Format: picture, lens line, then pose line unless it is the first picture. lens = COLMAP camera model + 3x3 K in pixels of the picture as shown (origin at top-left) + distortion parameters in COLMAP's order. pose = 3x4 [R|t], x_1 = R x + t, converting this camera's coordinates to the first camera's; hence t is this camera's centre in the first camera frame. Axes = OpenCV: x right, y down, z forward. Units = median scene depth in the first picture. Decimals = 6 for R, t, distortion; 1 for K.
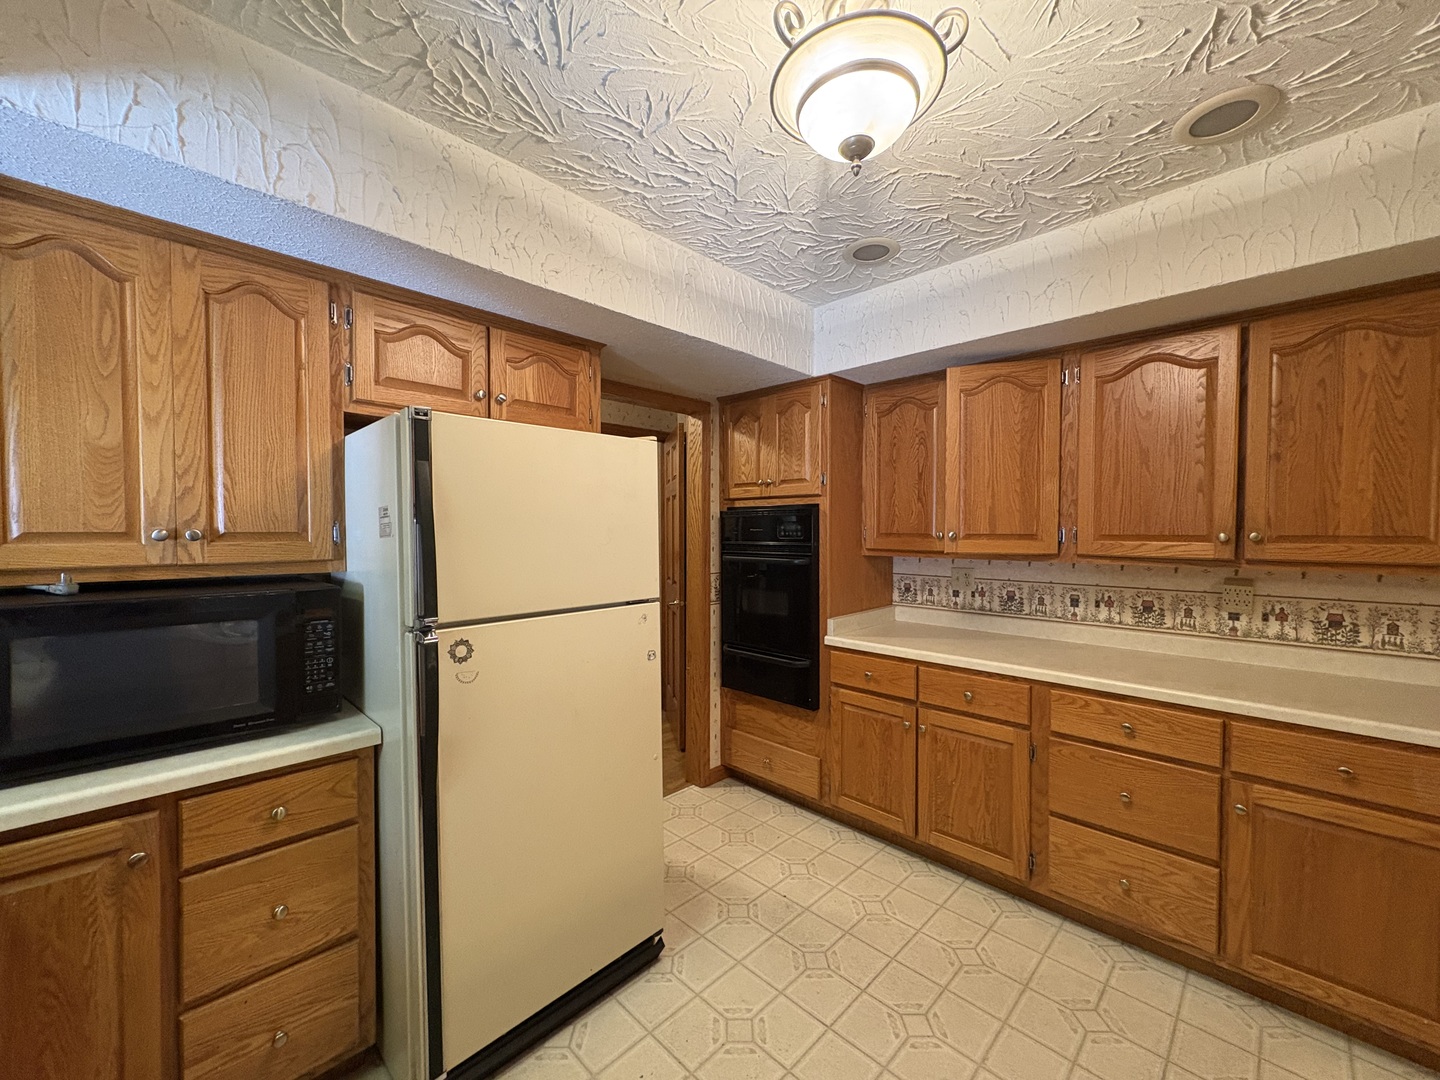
lens RADIAL K [[574.0, 0, 728.7], [0, 574.0, 537.7], [0, 0, 1]] dist [-0.001417, 0.000527]
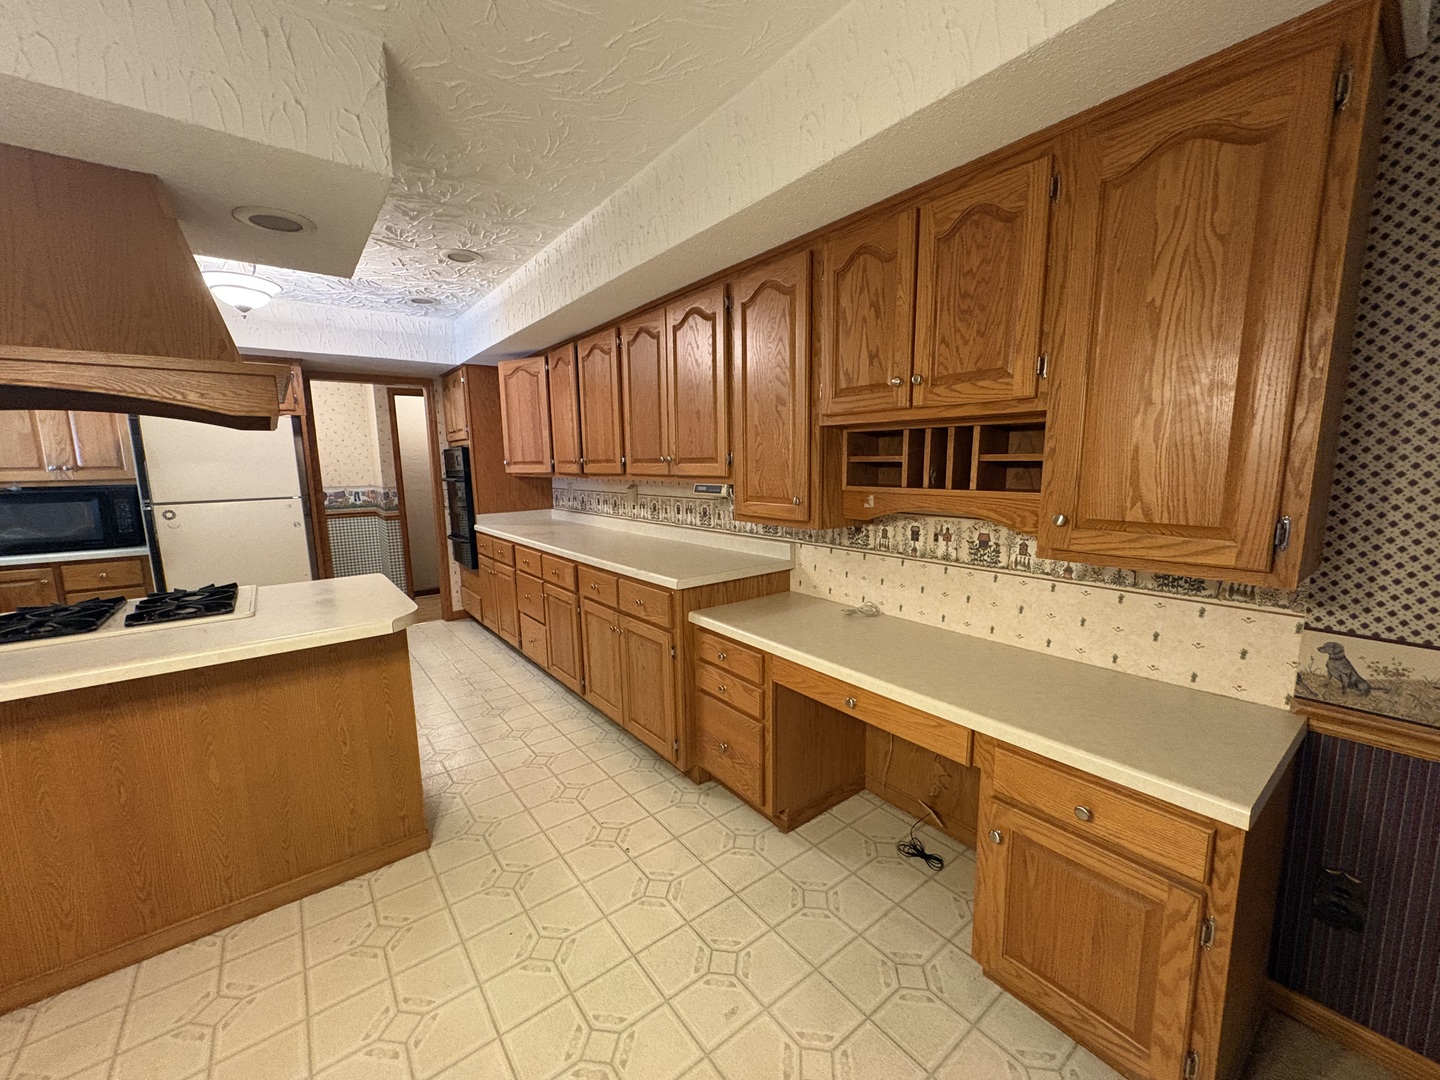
lens RADIAL K [[574.0, 0, 711.9], [0, 574.0, 543.9], [0, 0, 1]] dist [-0.001417, 0.000527]
pose [[0.990609, -0.000543, -0.136721, 1.934024], [0.015642, 0.993876, 0.109387, 0.085005], [0.135824, -0.110498, 0.984552, -0.972093]]
